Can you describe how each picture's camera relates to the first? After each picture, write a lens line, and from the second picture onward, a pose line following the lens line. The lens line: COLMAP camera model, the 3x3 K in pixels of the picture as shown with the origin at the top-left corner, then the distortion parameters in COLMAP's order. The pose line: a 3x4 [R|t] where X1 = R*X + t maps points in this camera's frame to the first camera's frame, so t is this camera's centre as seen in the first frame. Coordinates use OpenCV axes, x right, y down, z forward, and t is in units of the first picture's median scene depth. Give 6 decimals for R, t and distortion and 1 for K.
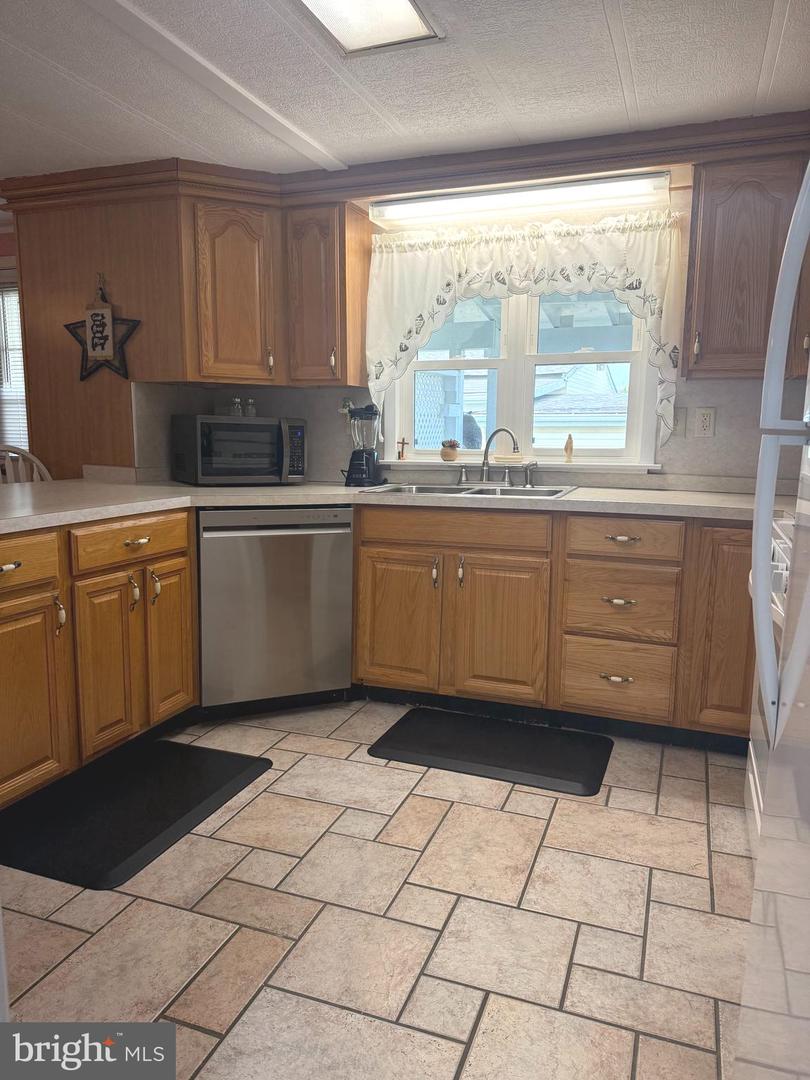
lens RADIAL K [[754.6, 0, 410.3], [0, 754.6, 538.5], [0, 0, 1]] dist [0.161801, -0.265613]
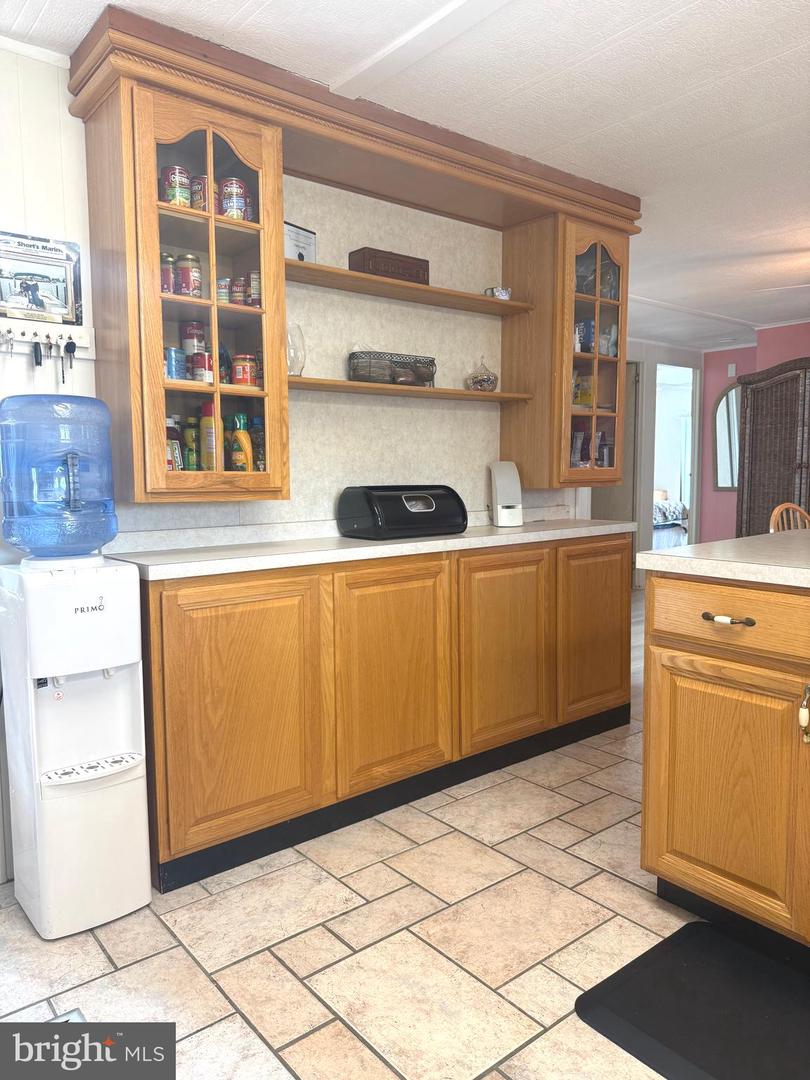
lens RADIAL K [[754.6, 0, 410.3], [0, 754.6, 538.5], [0, 0, 1]] dist [0.161801, -0.265613]
pose [[-0.505923, 0.076323, -0.859195, 0.211566], [-0.127061, 0.978618, 0.161749, -0.083814], [0.853169, 0.191002, -0.485408, 0.675188]]
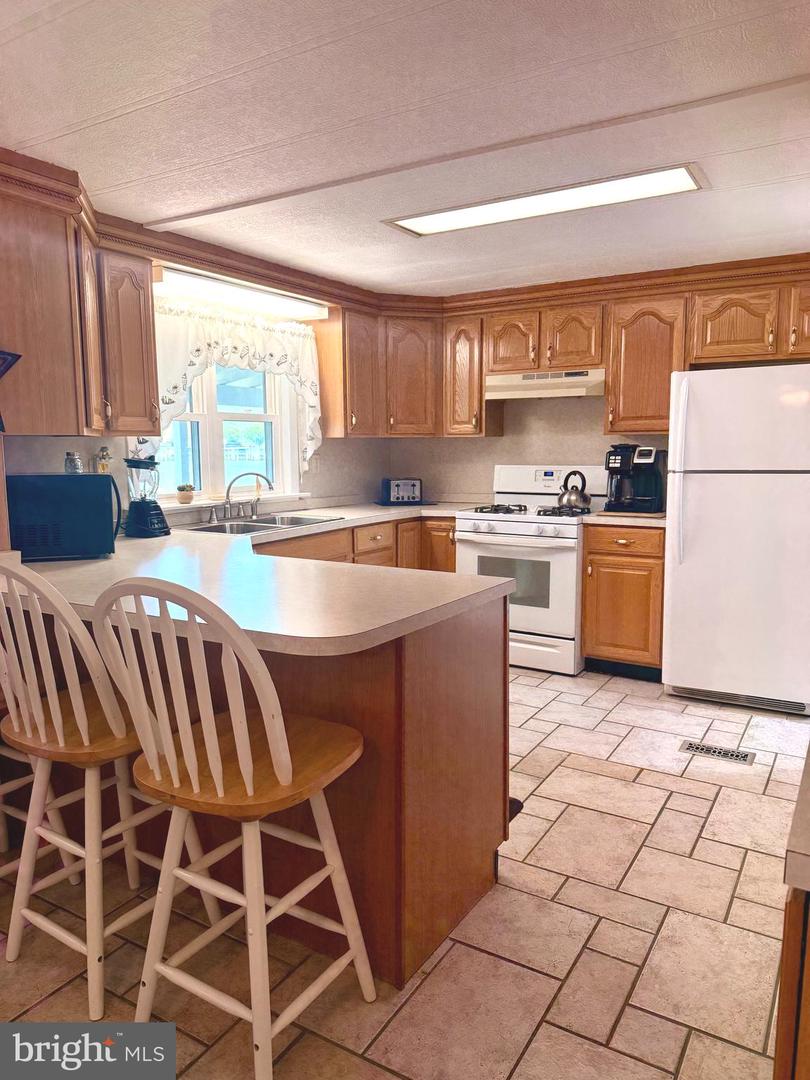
lens RADIAL K [[754.6, 0, 410.3], [0, 754.6, 538.5], [0, 0, 1]] dist [0.161801, -0.265613]
pose [[0.185331, -0.130651, 0.973952, -1.024655], [0.159793, 0.981938, 0.101316, -0.120407], [-0.969597, 0.136853, 0.202861, 0.494190]]
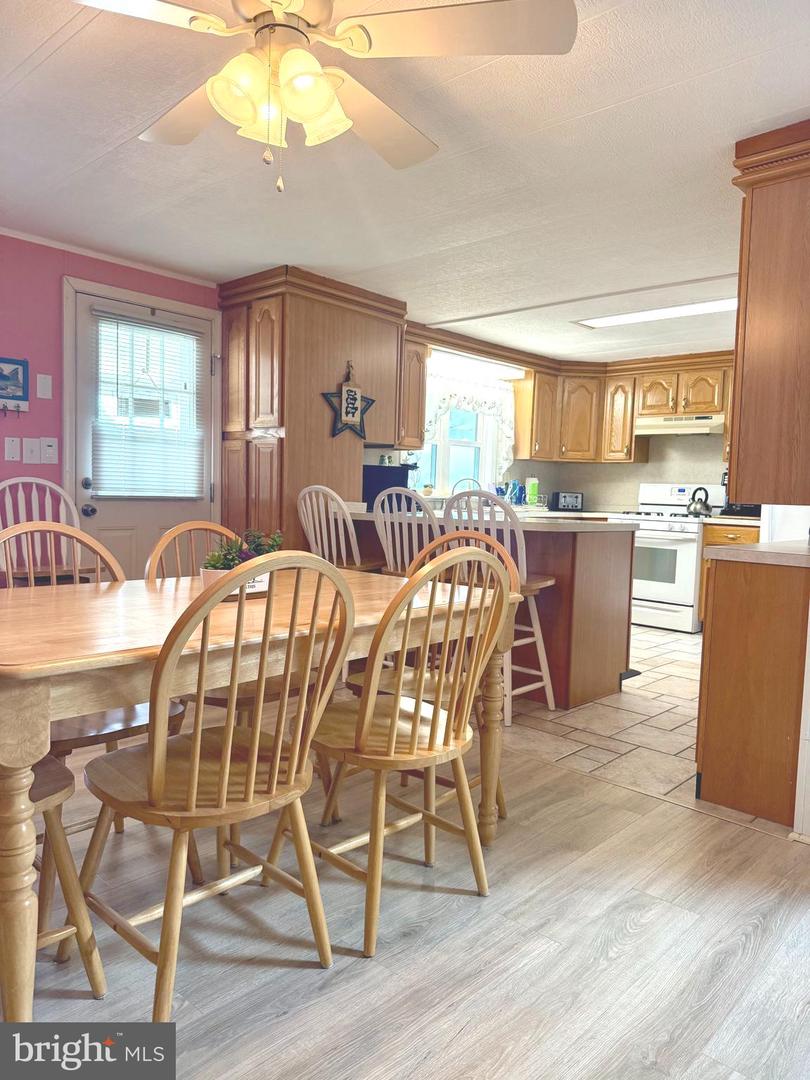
lens RADIAL K [[754.6, 0, 410.3], [0, 754.6, 538.5], [0, 0, 1]] dist [0.161801, -0.265613]
pose [[0.377398, -0.053770, 0.924489, -1.629213], [0.113478, 0.993474, 0.011458, -0.033989], [-0.919072, 0.100585, 0.381037, 0.418712]]
